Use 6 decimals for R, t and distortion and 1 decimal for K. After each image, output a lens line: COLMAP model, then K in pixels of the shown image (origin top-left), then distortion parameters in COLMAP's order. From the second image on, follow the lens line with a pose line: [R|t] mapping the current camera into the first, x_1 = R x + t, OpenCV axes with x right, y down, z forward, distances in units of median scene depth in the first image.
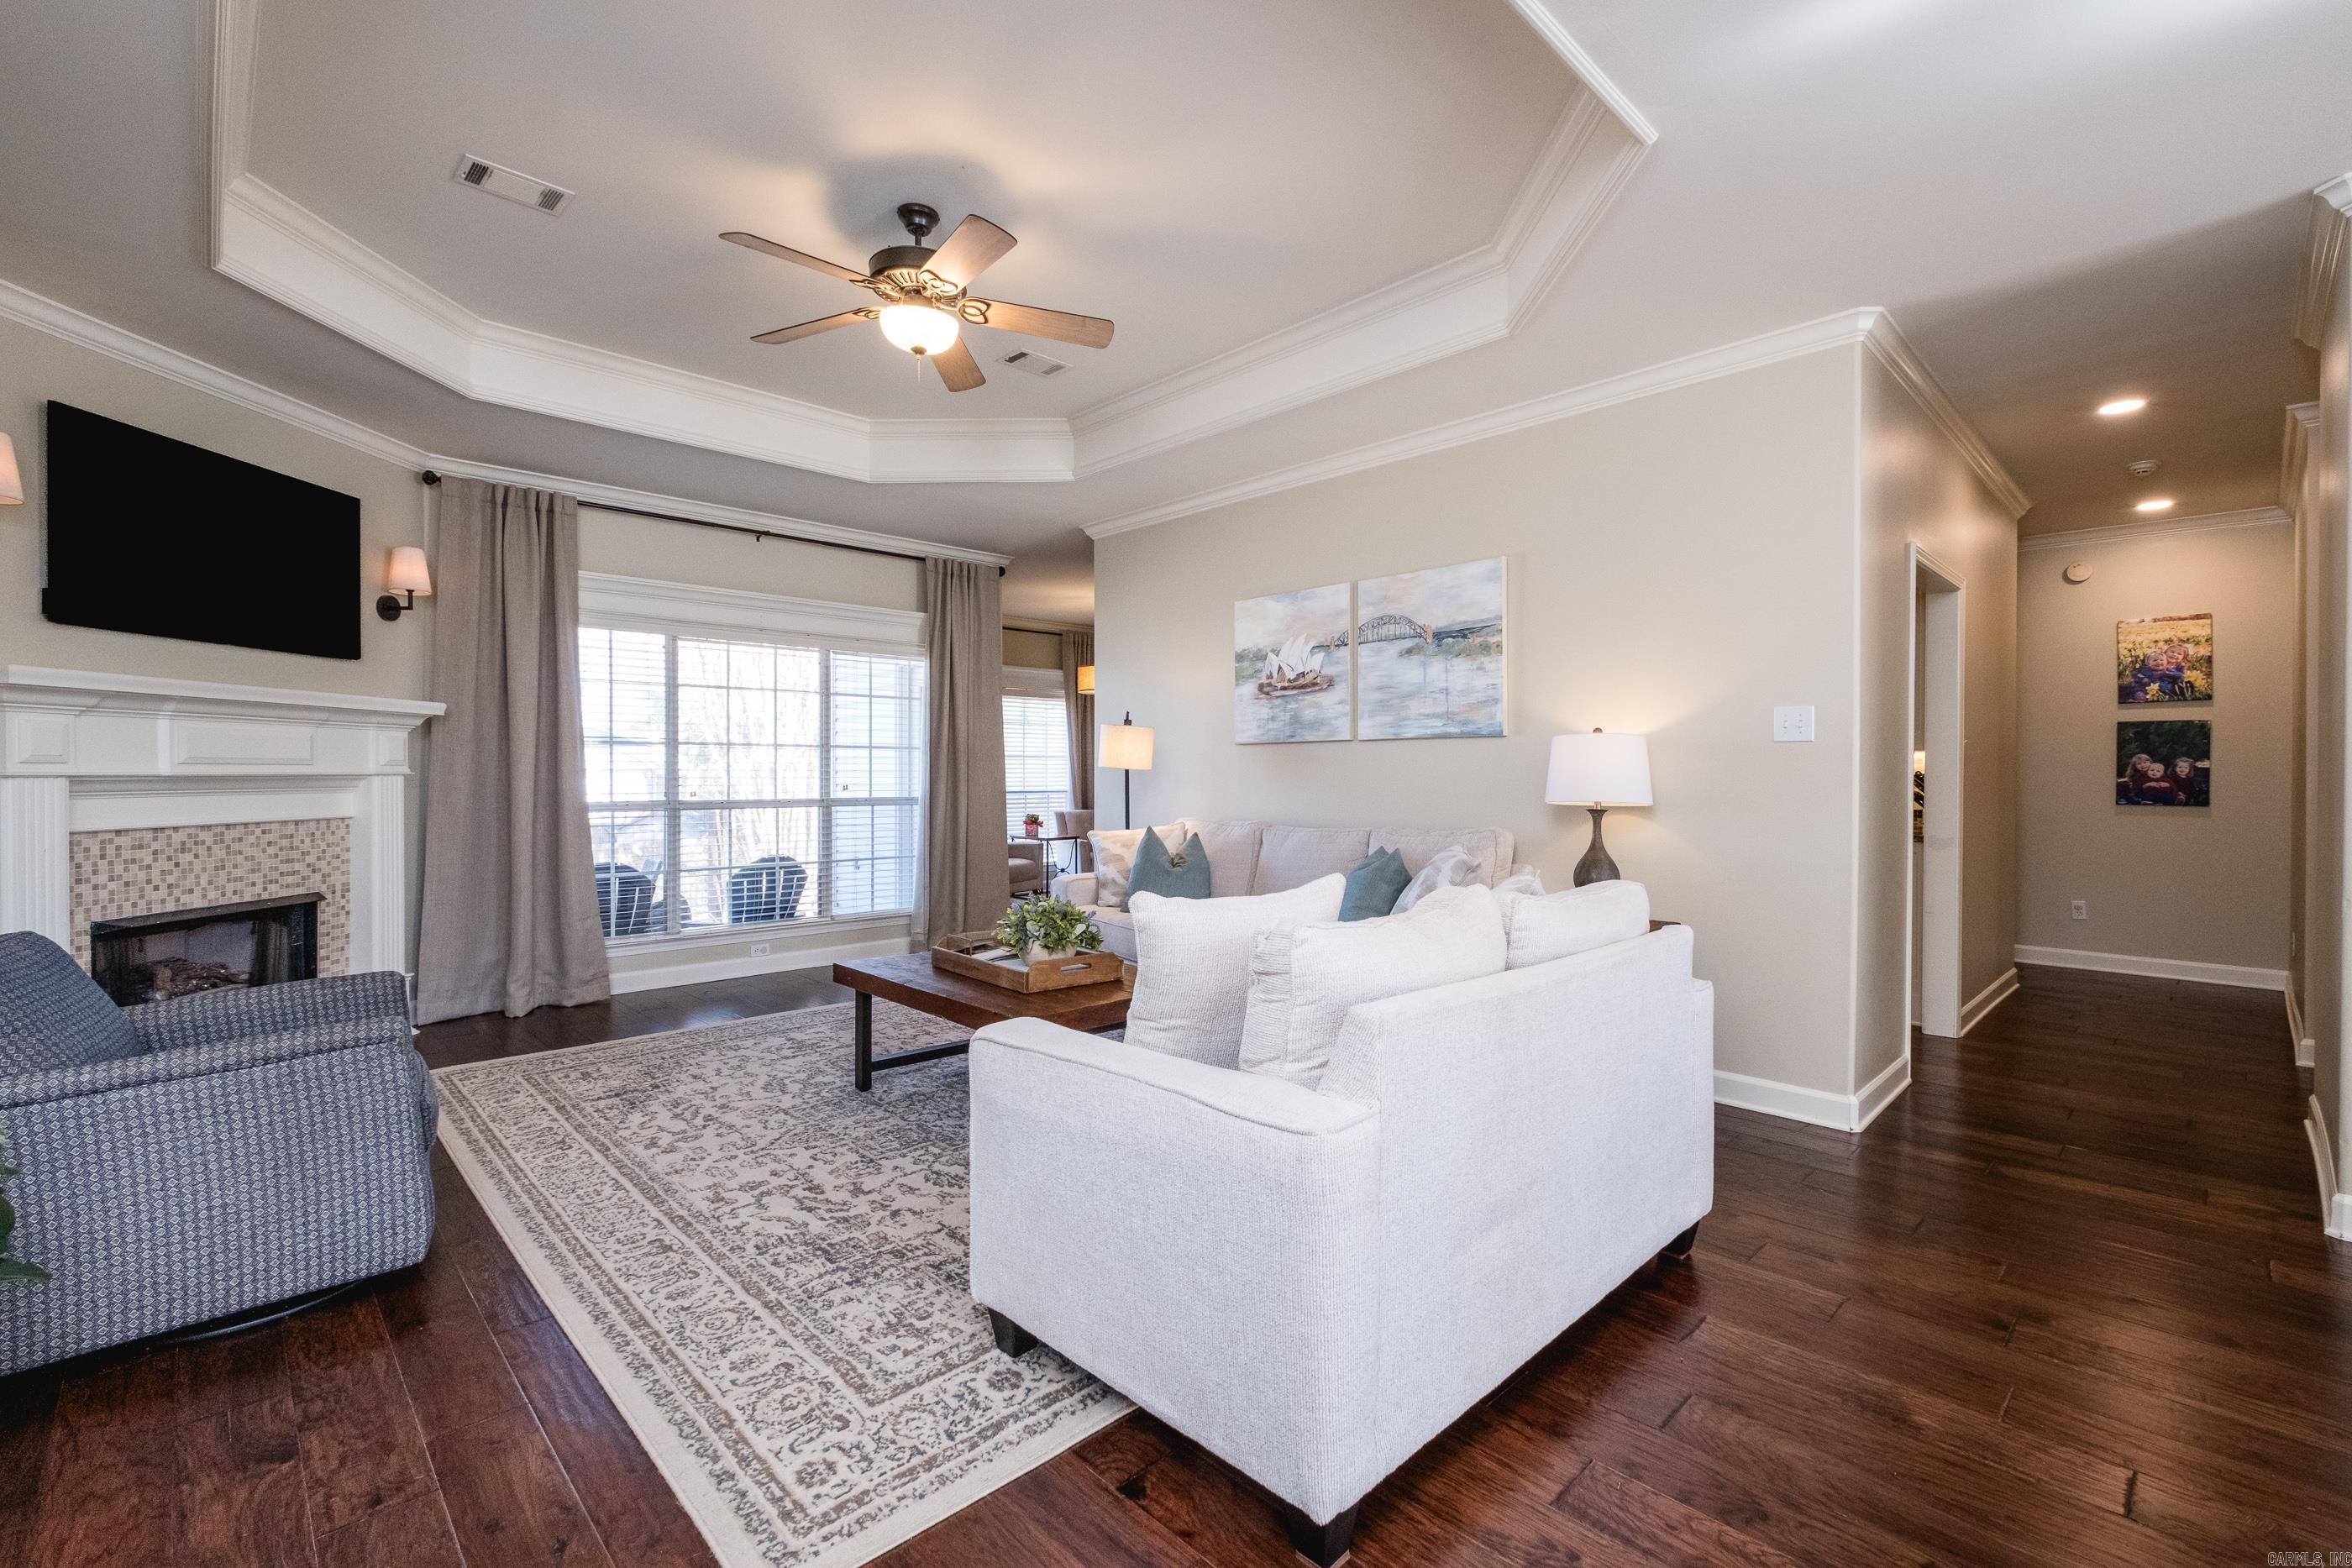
lens RADIAL K [[1027.4, 0, 1166.8], [0, 1027.4, 787.3], [0, 0, 1]] dist [0.009280, -0.006044]
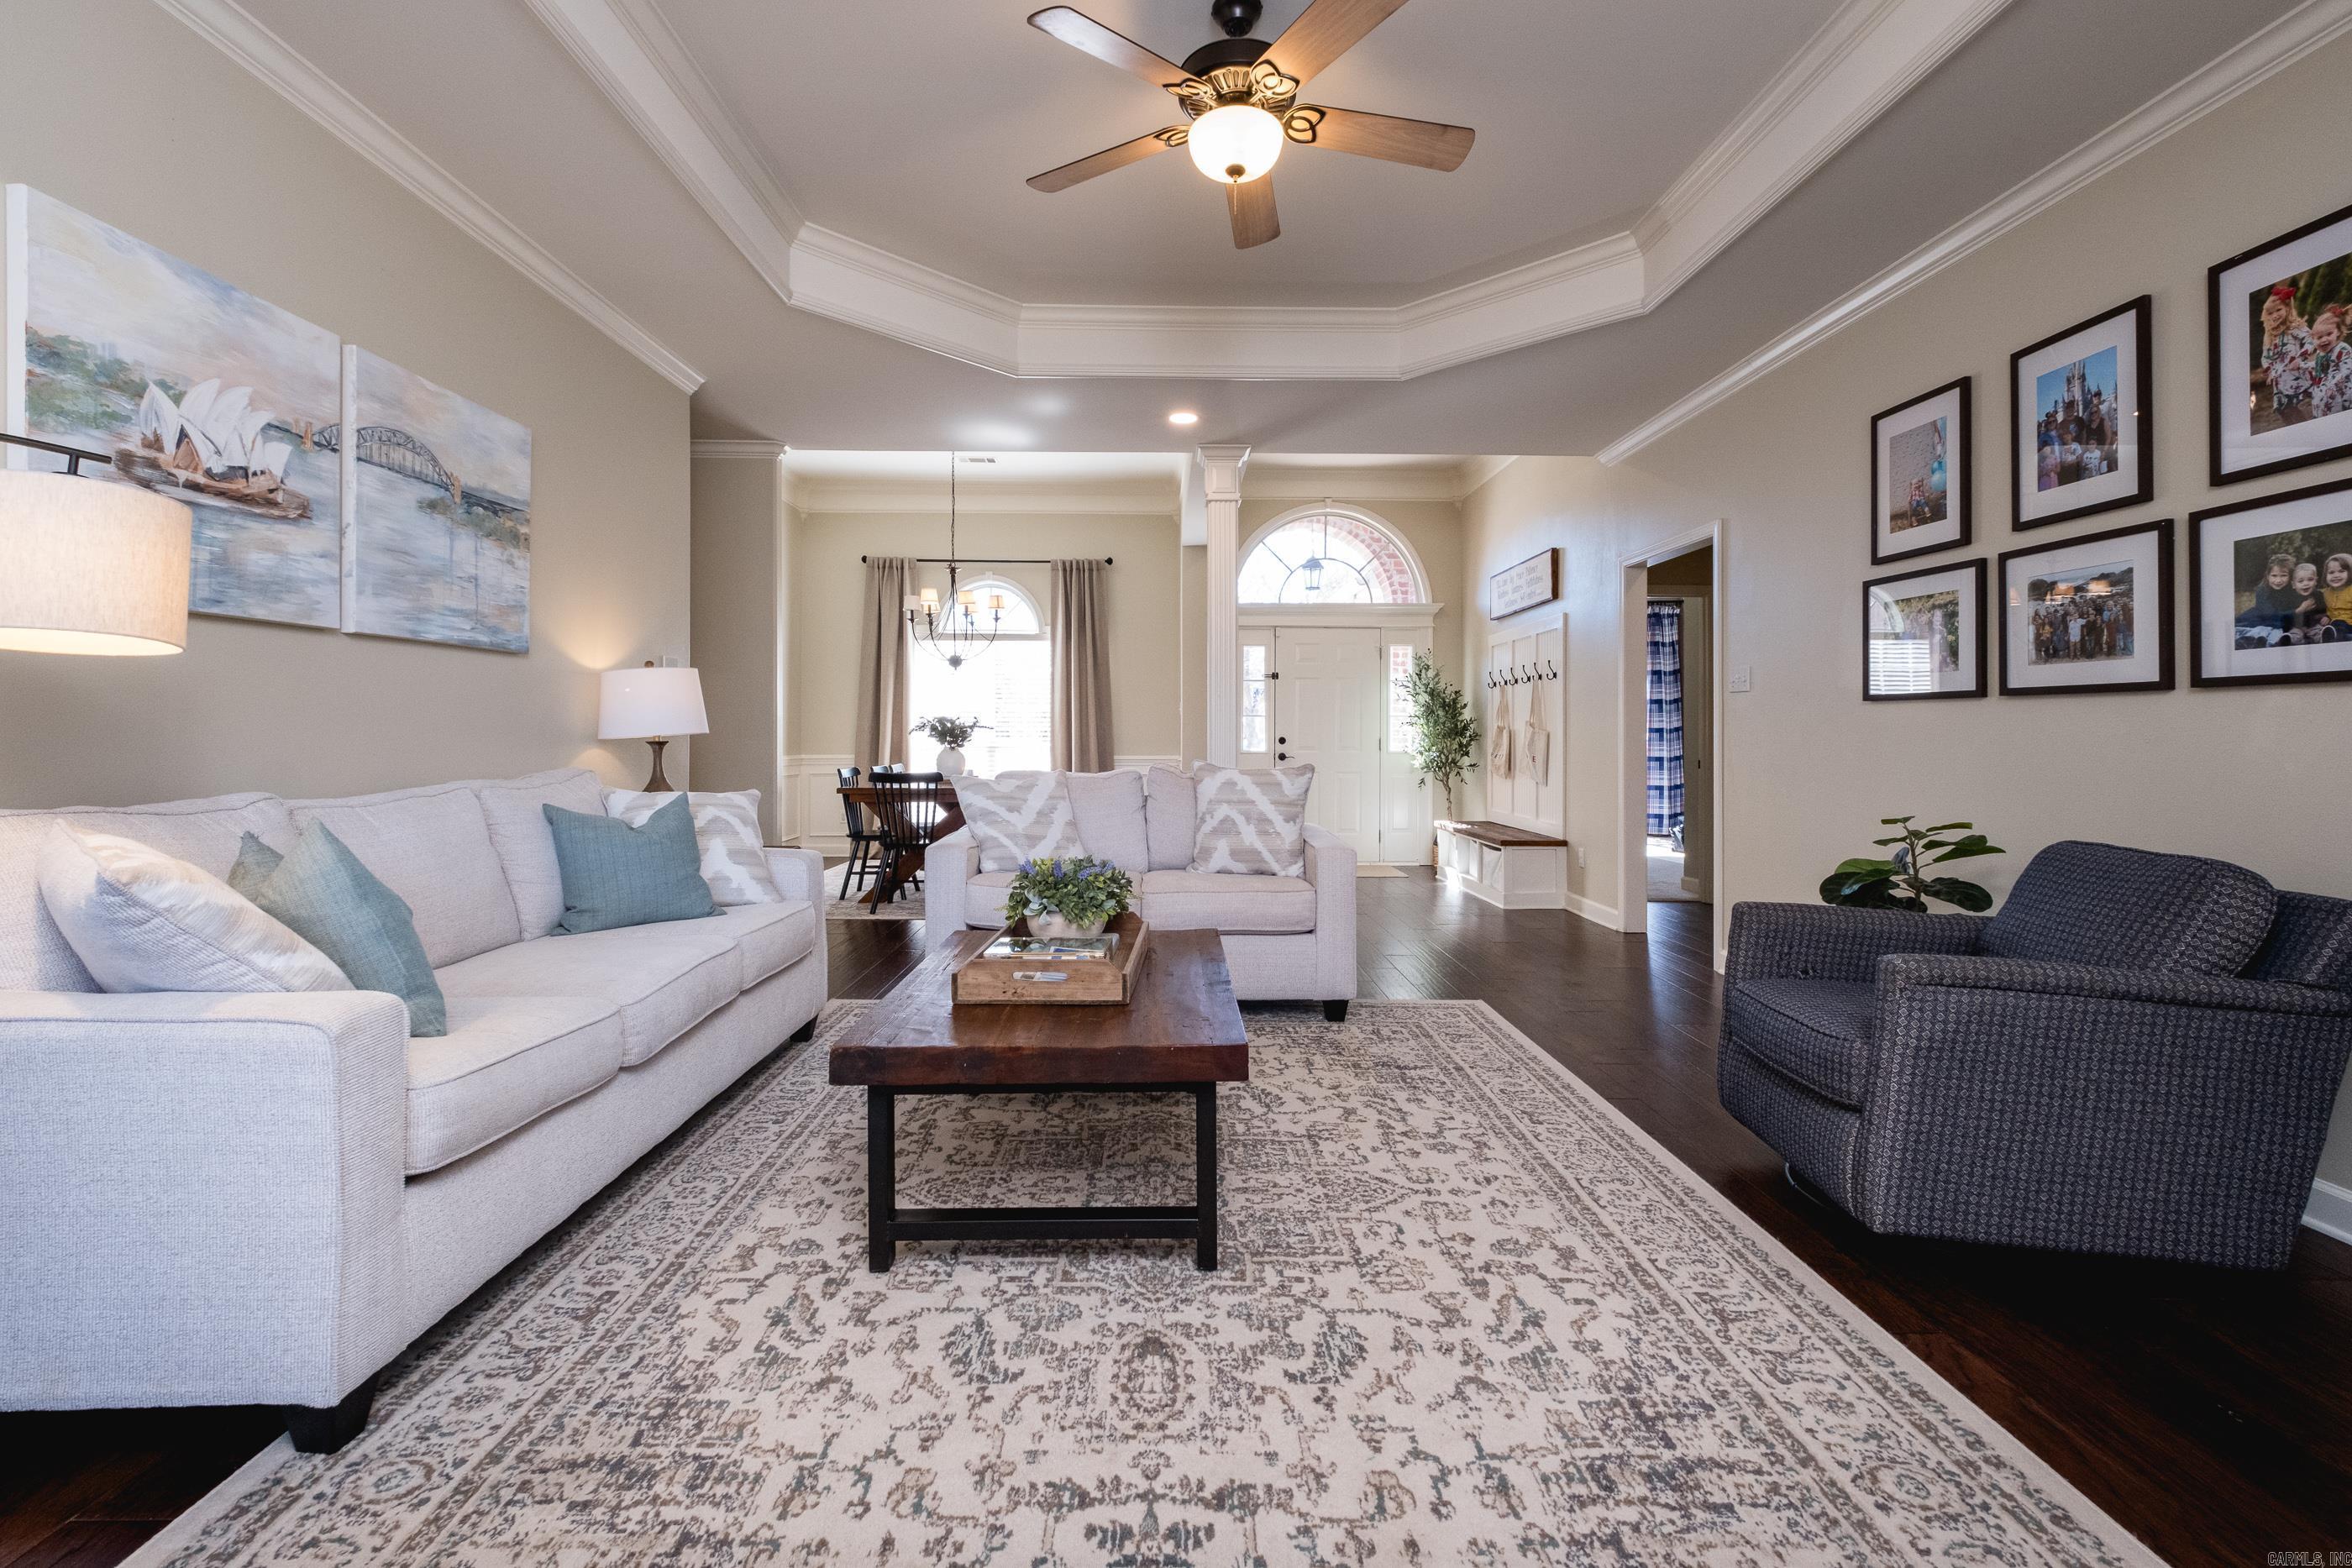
lens RADIAL K [[1027.4, 0, 1184.6], [0, 1027.4, 730.9], [0, 0, 1]] dist [0.009280, -0.006044]
pose [[-0.747228, 0.001655, 0.664566, -0.559102], [0.008648, 0.999936, 0.007234, 0.007271], [-0.664512, 0.011153, -0.747195, 1.218241]]
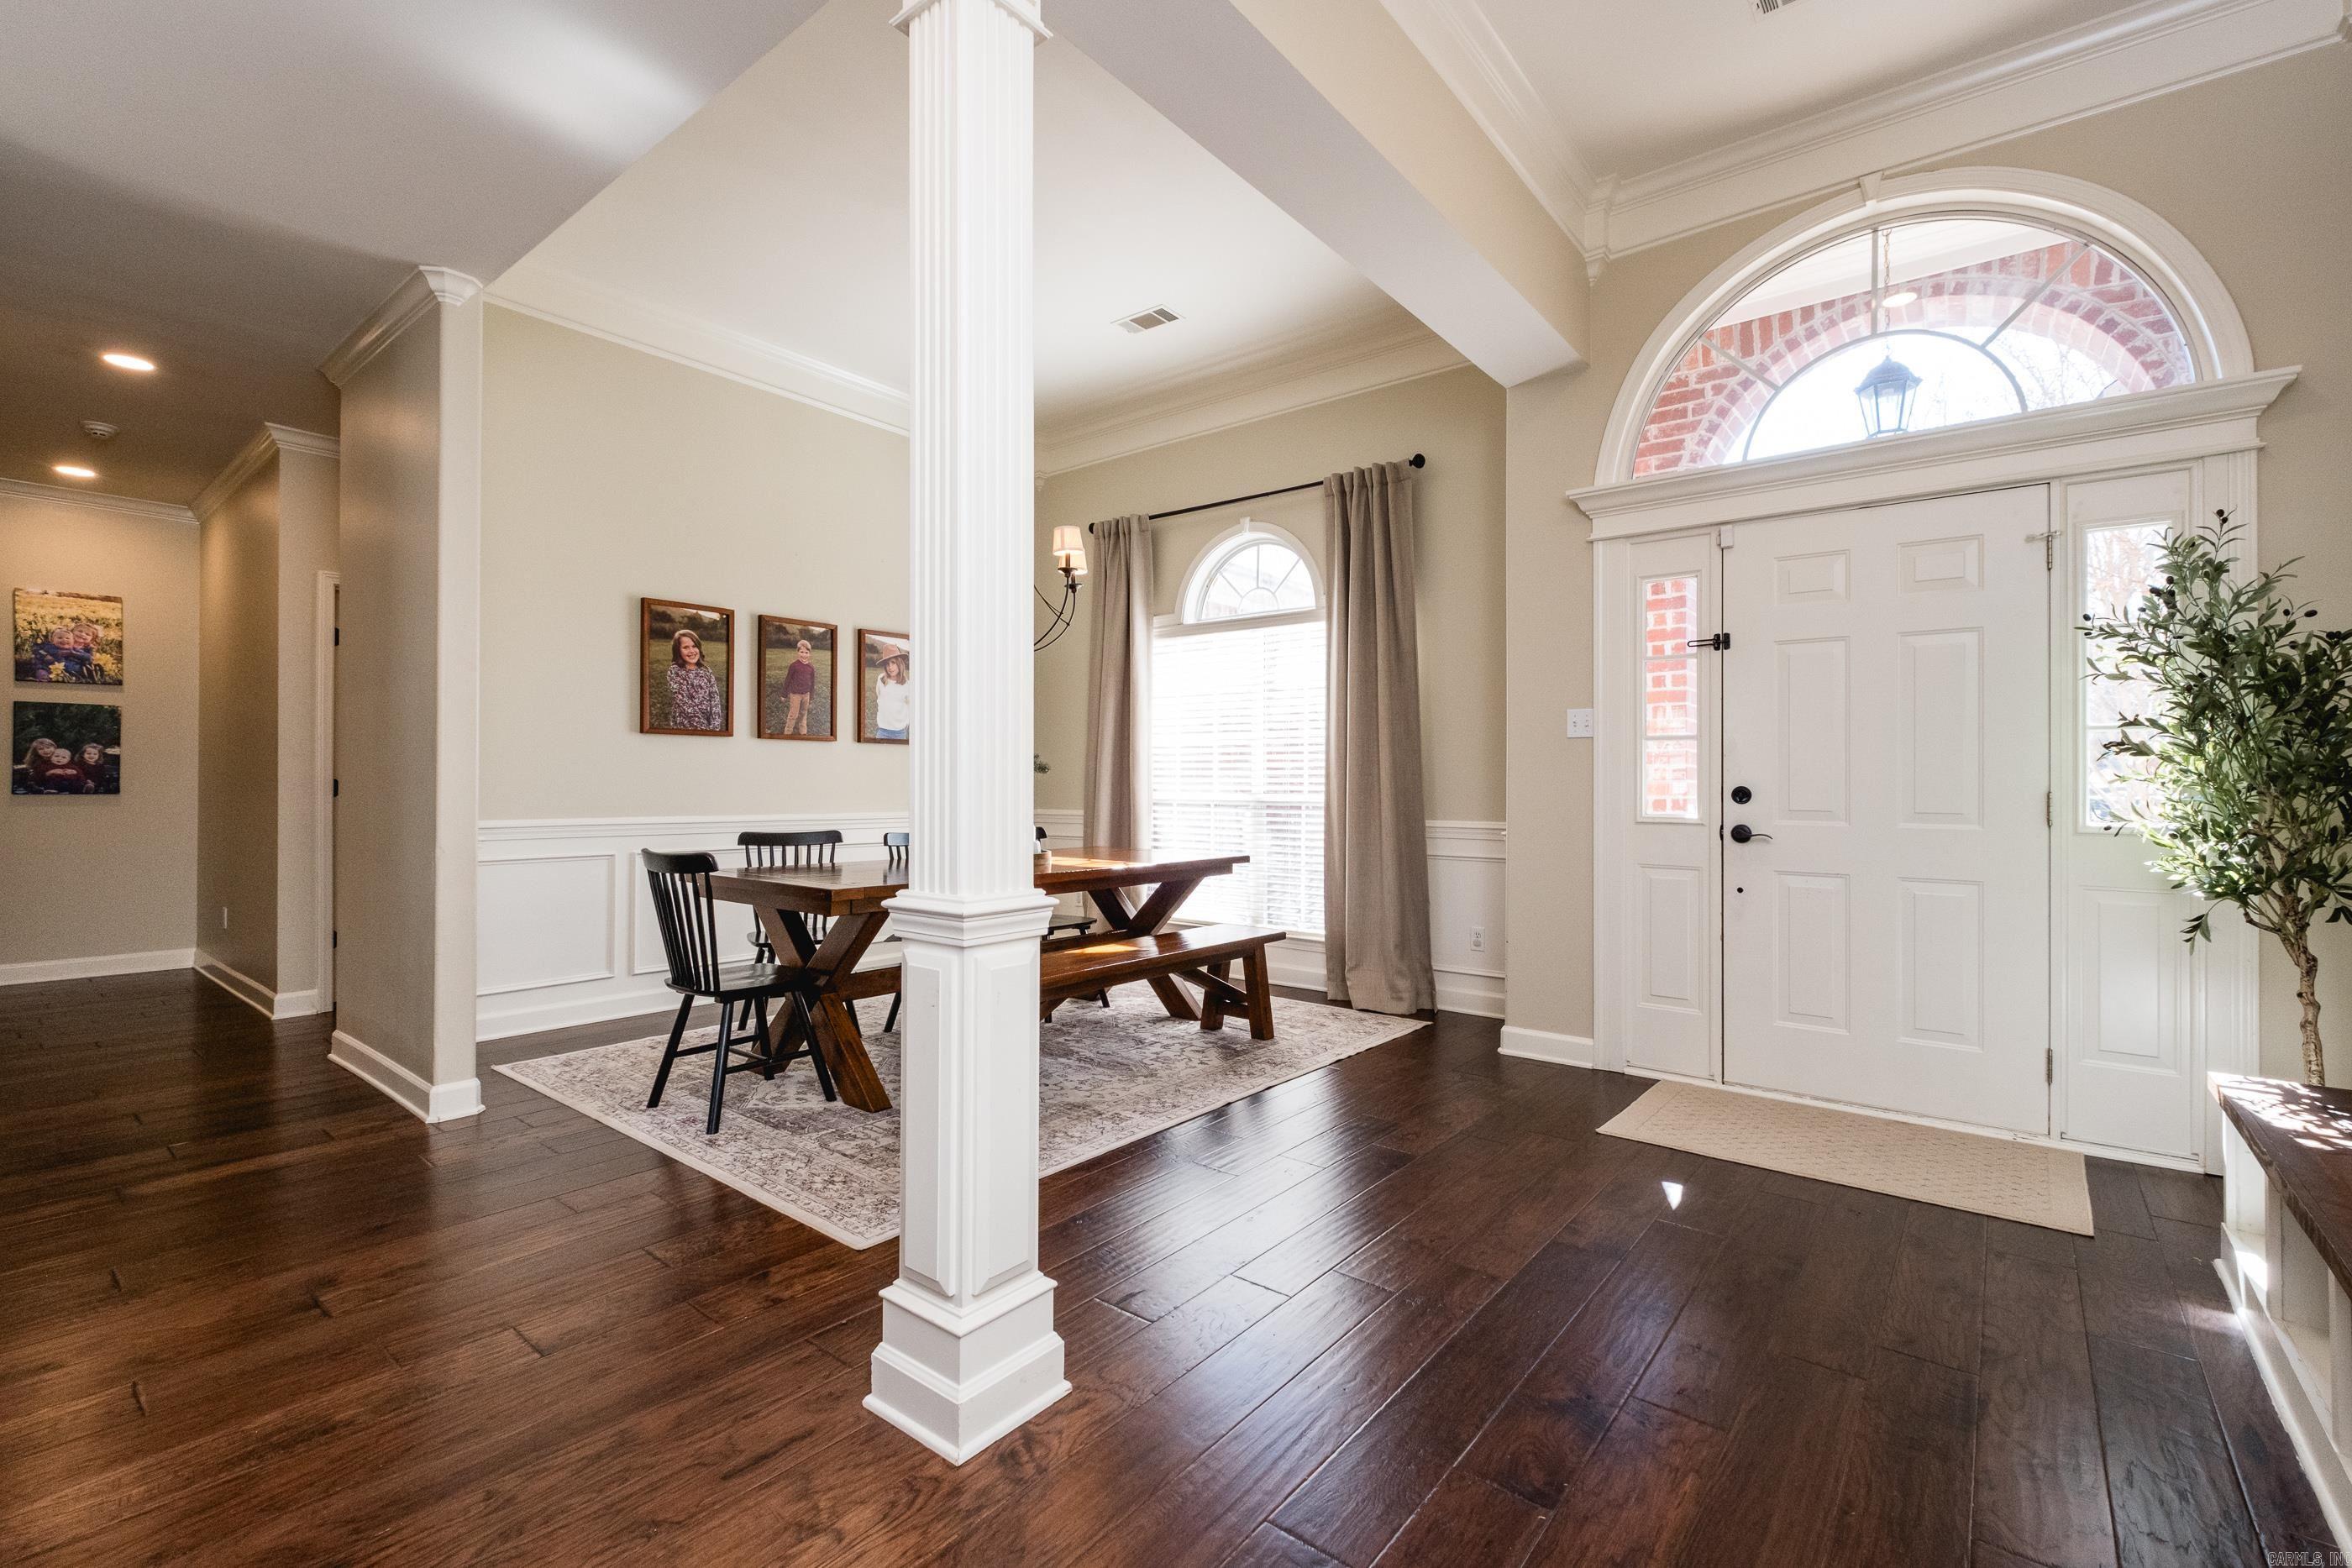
lens RADIAL K [[1027.4, 0, 1178.0], [0, 1027.4, 778.3], [0, 0, 1]] dist [0.009280, -0.006044]
pose [[-0.144519, 0.004637, 0.989491, -0.140937], [0.012491, 0.999918, -0.002862, 0.025431], [-0.989423, 0.011947, -0.144565, 0.186386]]
